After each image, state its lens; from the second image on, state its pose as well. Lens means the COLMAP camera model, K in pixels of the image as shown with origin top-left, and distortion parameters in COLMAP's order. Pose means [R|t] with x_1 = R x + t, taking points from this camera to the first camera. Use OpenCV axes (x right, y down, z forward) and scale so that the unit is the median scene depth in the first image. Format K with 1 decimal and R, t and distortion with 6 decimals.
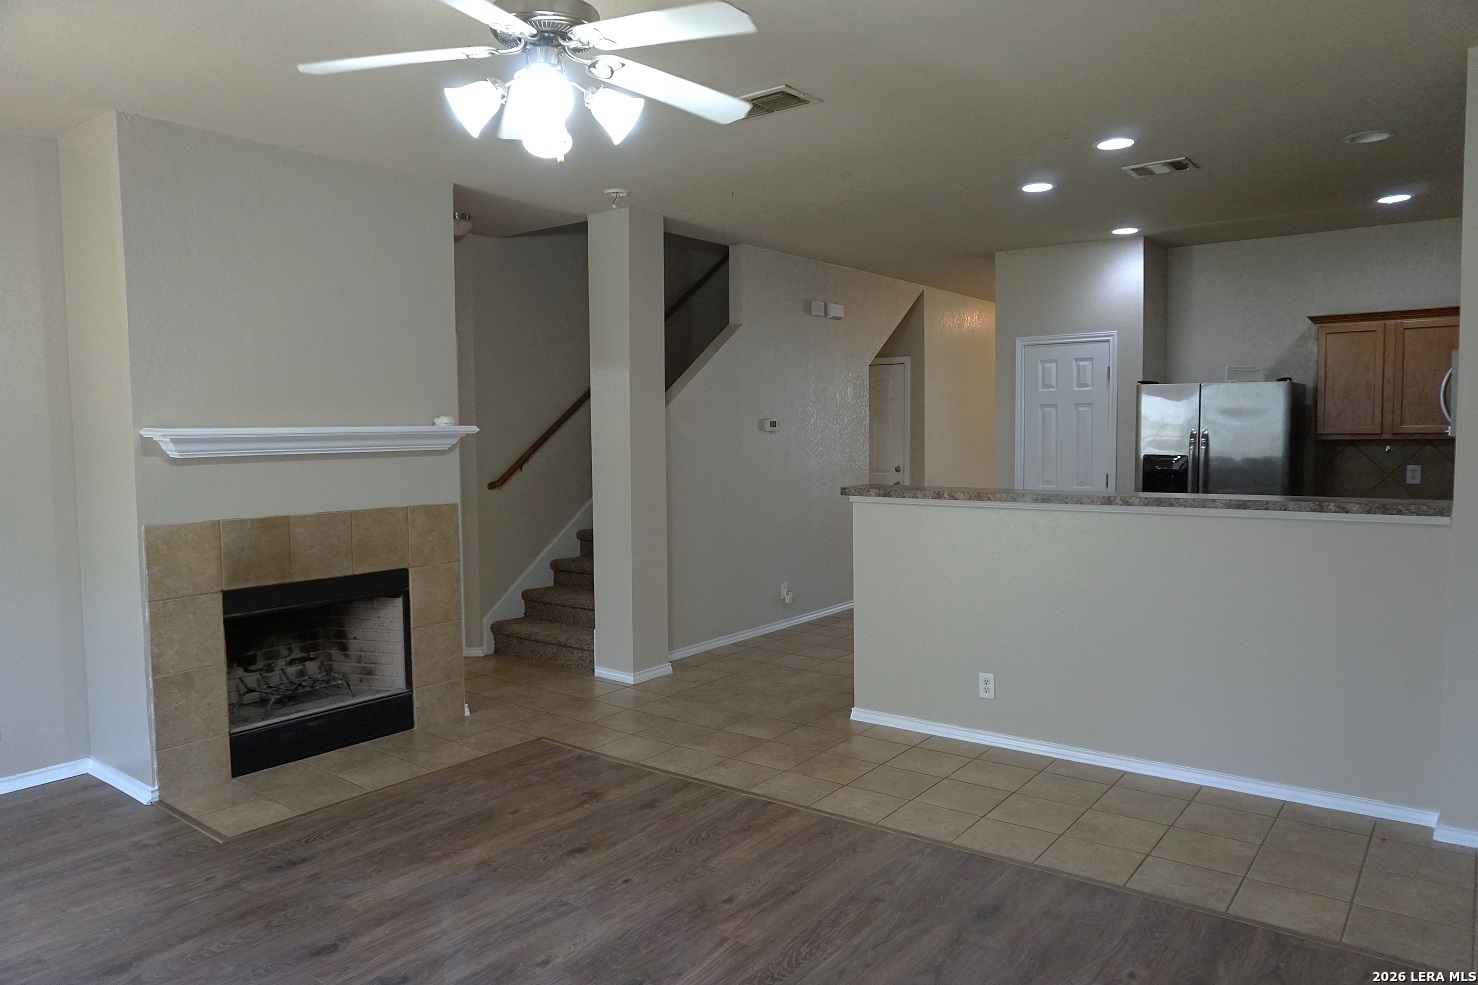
lens RADIAL K [[1010.6, 0, 739.0], [0, 1010.6, 492.5], [0, 0, 1]] dist [-0.034005, 0.001164]
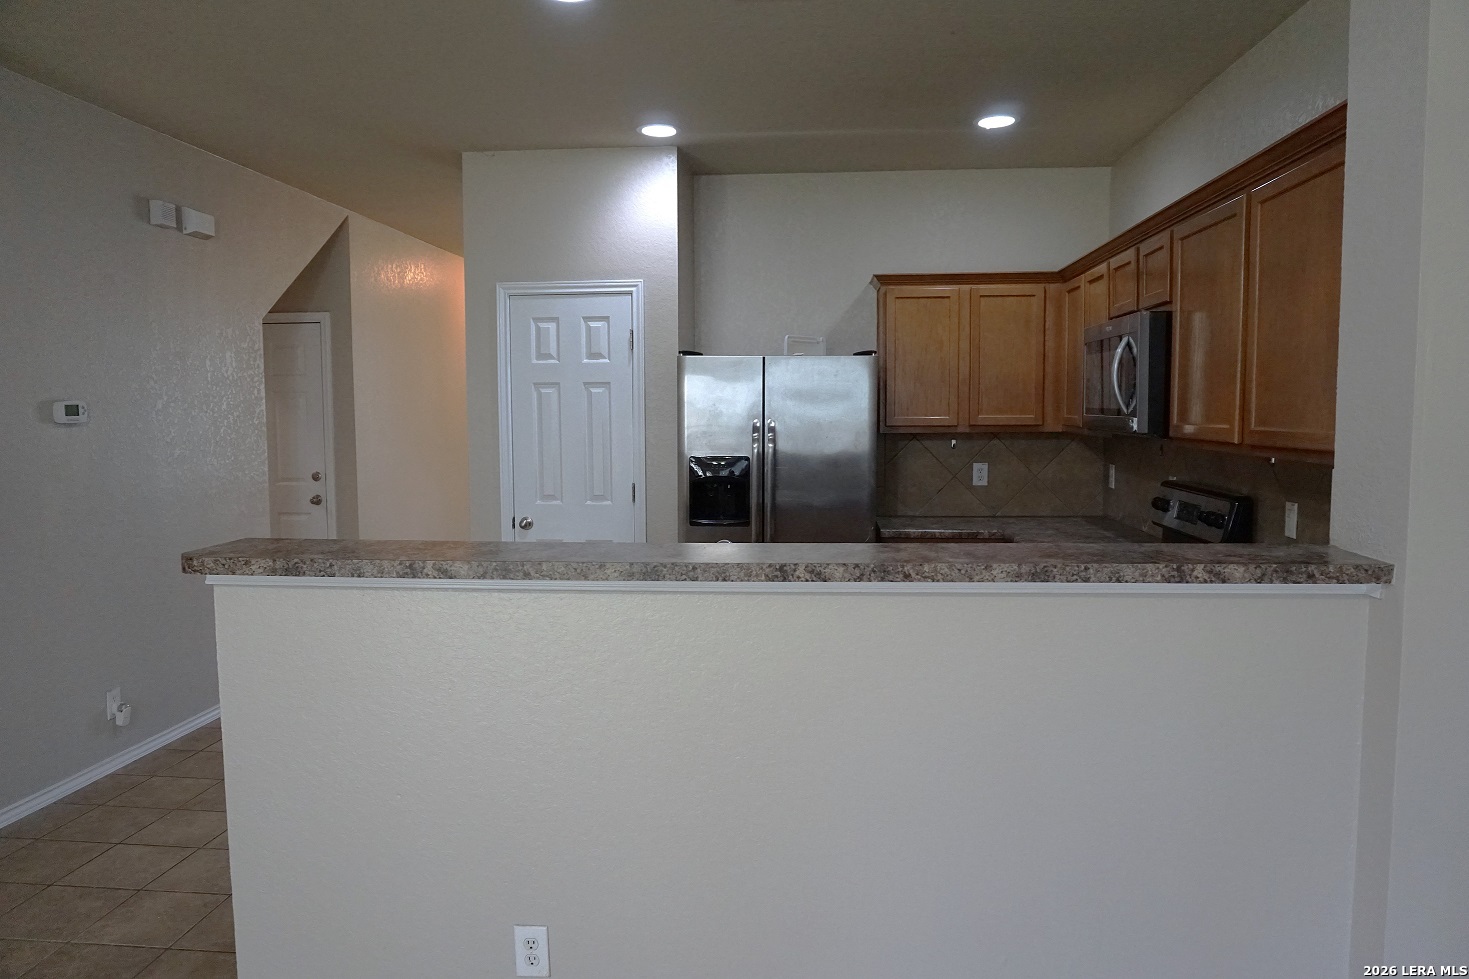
lens RADIAL K [[989.6, 0, 734.5], [0, 989.6, 489.5], [0, 0, 1]] dist [-0.073867, 0.059625]
pose [[0.847110, -0.035762, 0.530212, 0.069786], [0.029614, 0.999359, 0.020092, -0.030085], [-0.530591, -0.001319, 0.847627, 0.438298]]
